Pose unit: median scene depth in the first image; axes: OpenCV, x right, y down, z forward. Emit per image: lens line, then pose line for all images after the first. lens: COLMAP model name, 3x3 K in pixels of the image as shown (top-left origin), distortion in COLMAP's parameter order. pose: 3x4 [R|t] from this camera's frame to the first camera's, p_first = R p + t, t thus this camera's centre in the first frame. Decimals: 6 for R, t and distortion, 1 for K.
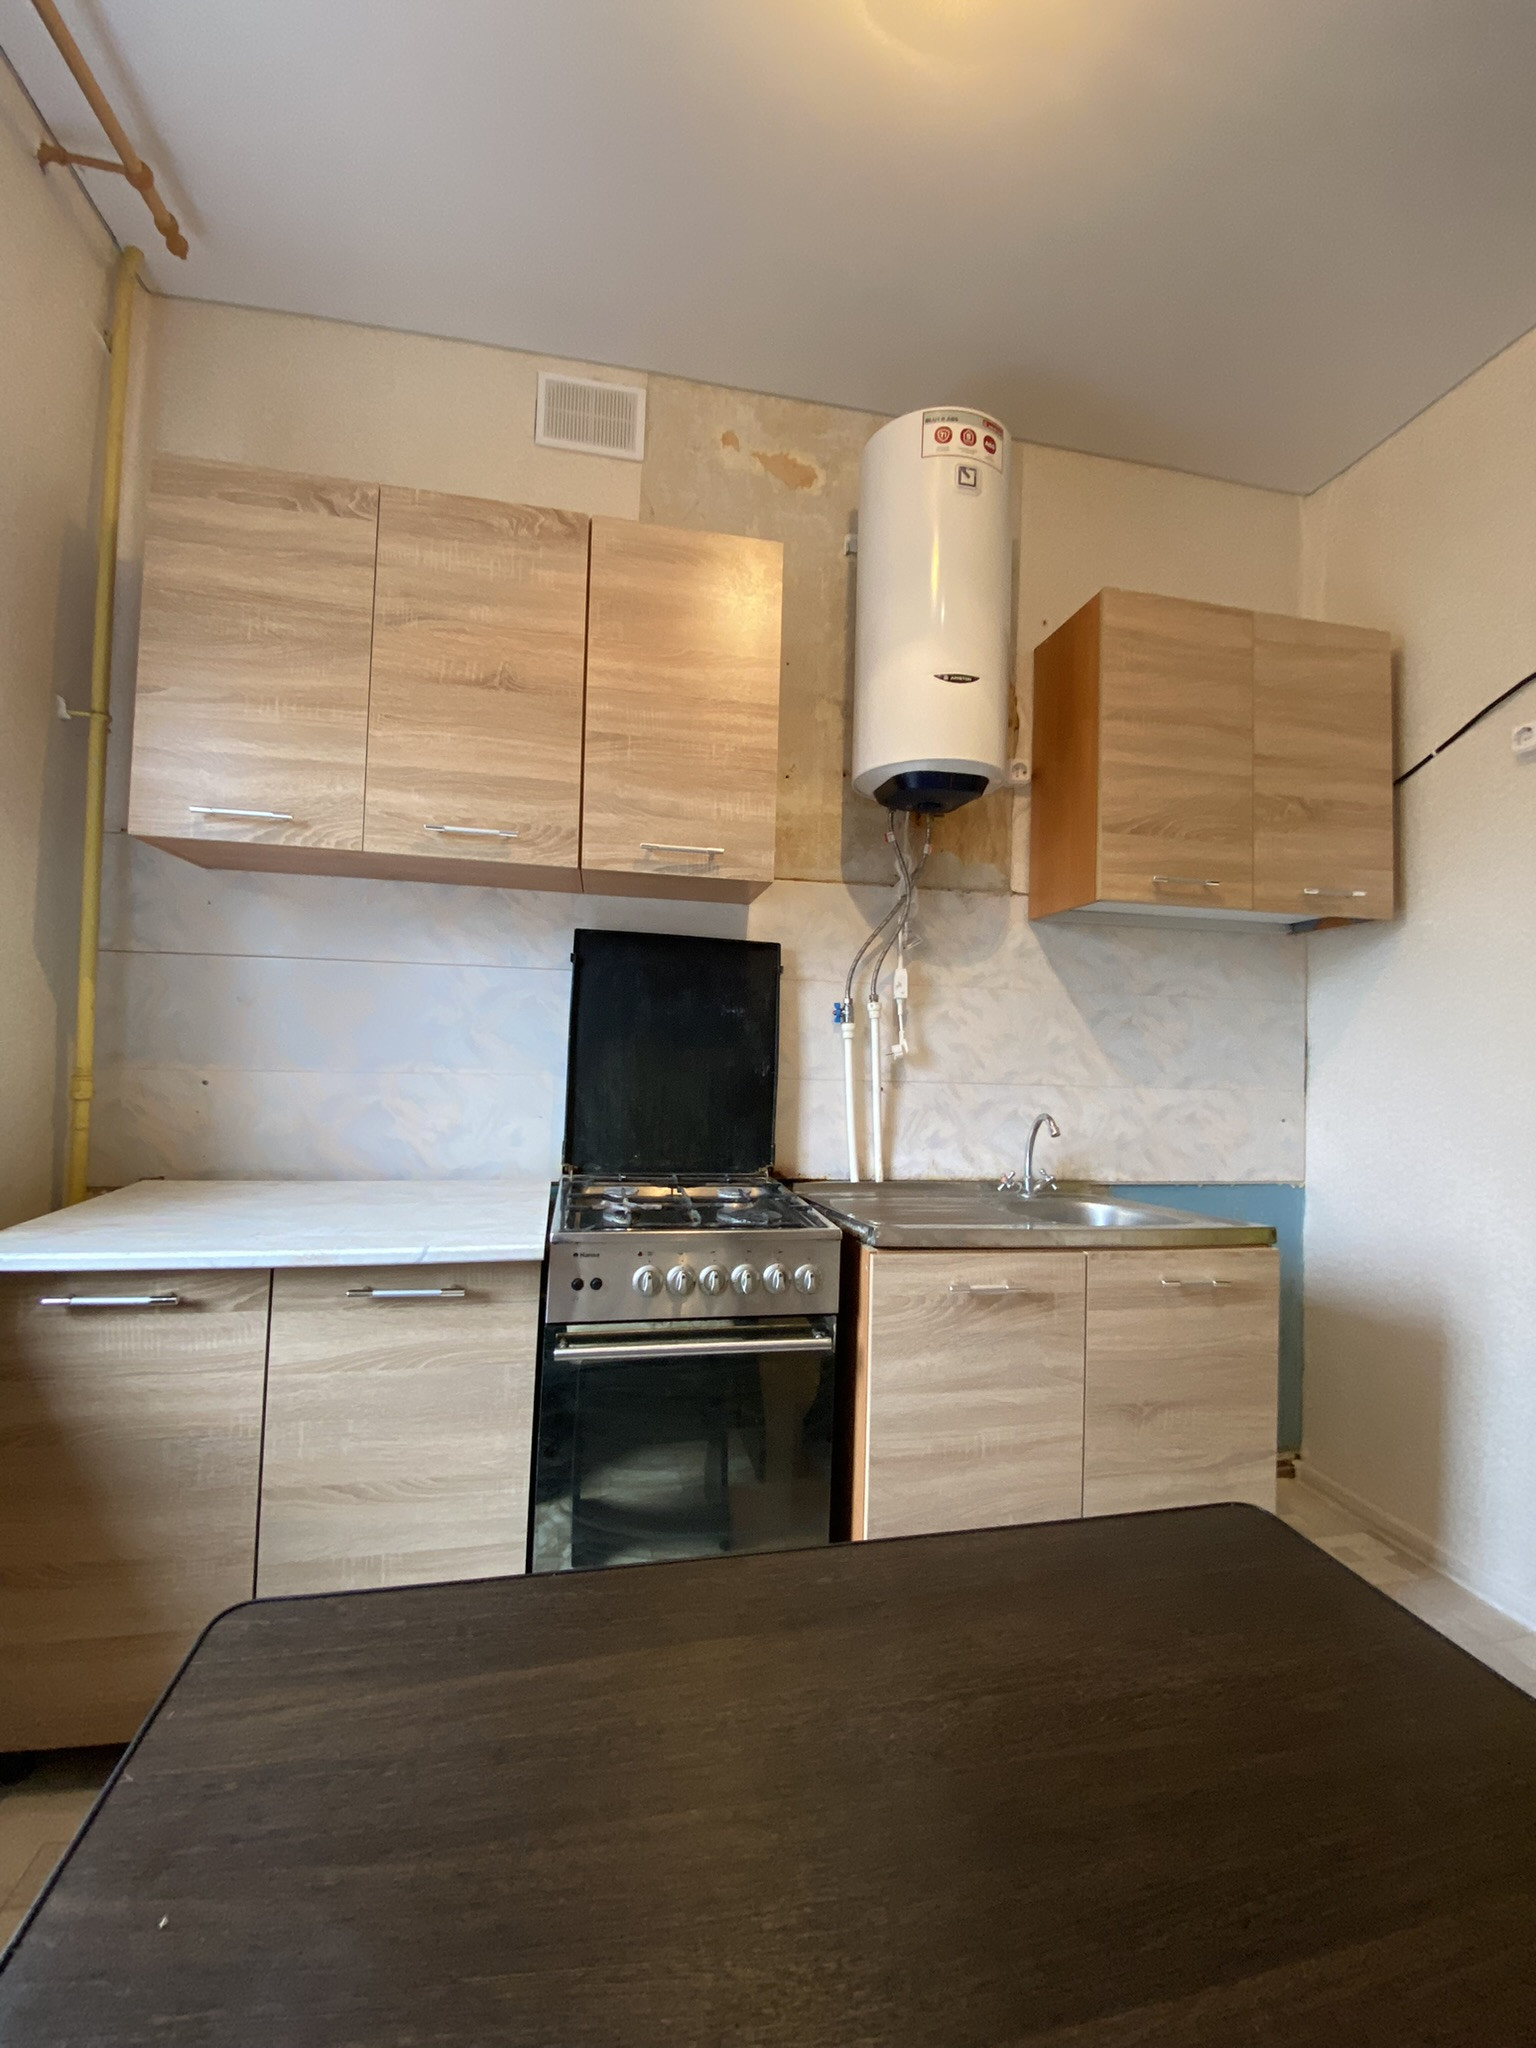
lens RADIAL K [[802.2, 0, 737.8], [0, 802.2, 1027.0], [0, 0, 1]] dist [0.015365, -0.014784]
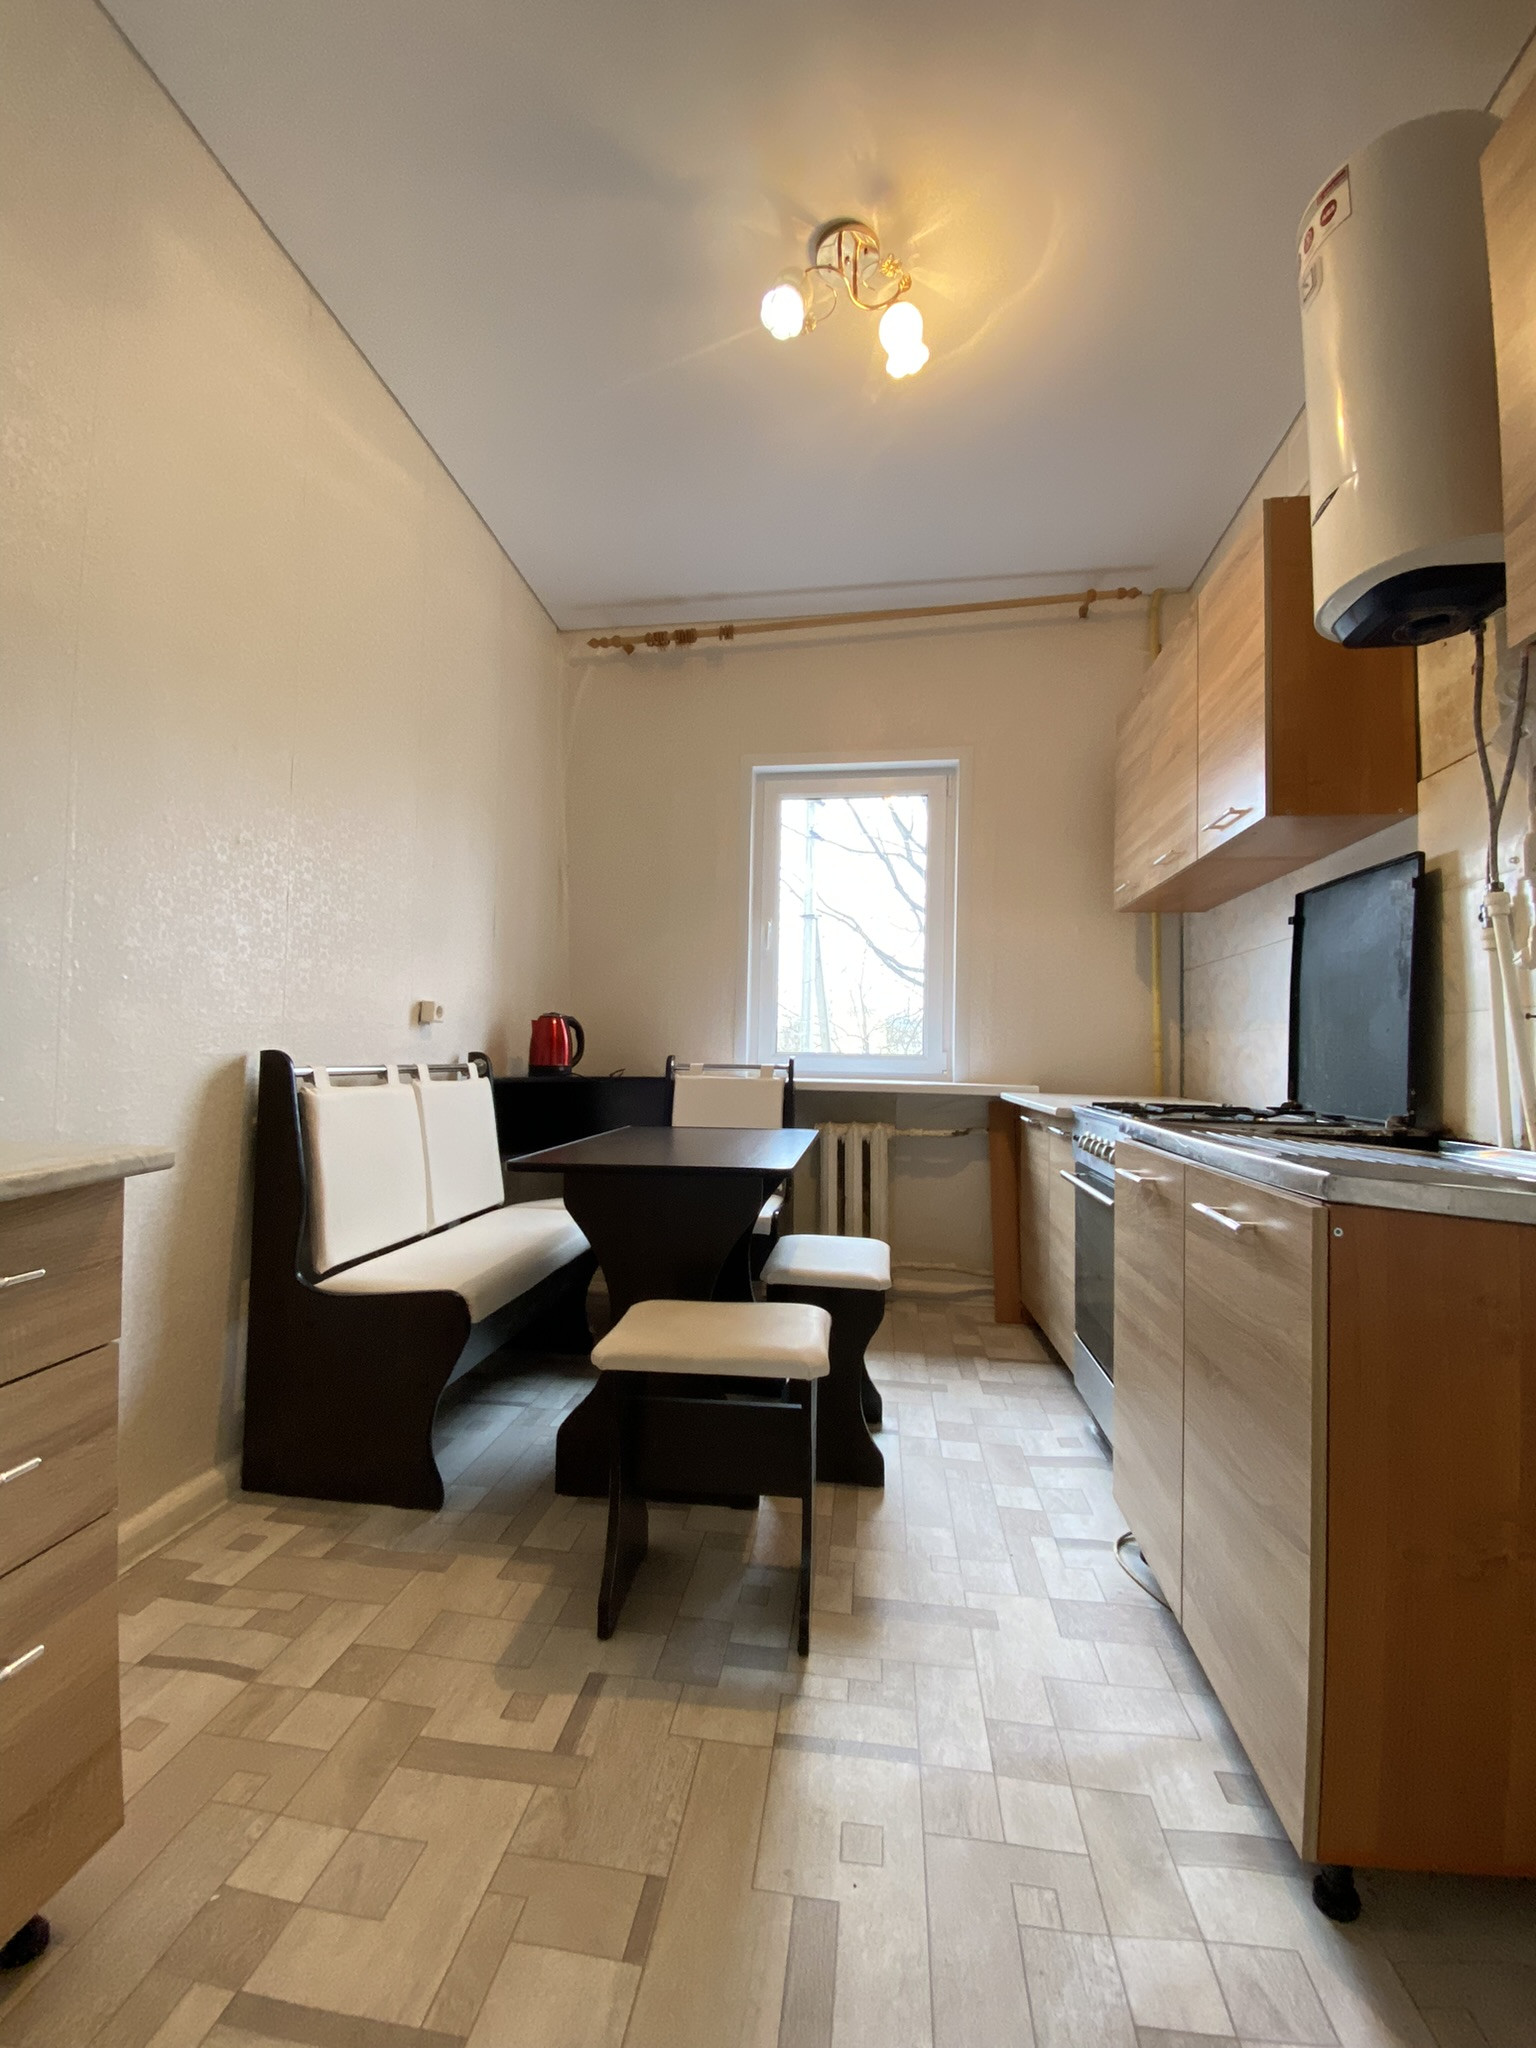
lens RADIAL K [[826.6, 0, 775.8], [0, 826.6, 1019.0], [0, 0, 1]] dist [0.014754, -0.017127]
pose [[-0.304941, -0.078592, -0.949123, 1.106683], [-0.017092, 0.996880, -0.077055, 0.155399], [0.952218, -0.007275, -0.305333, 0.651456]]
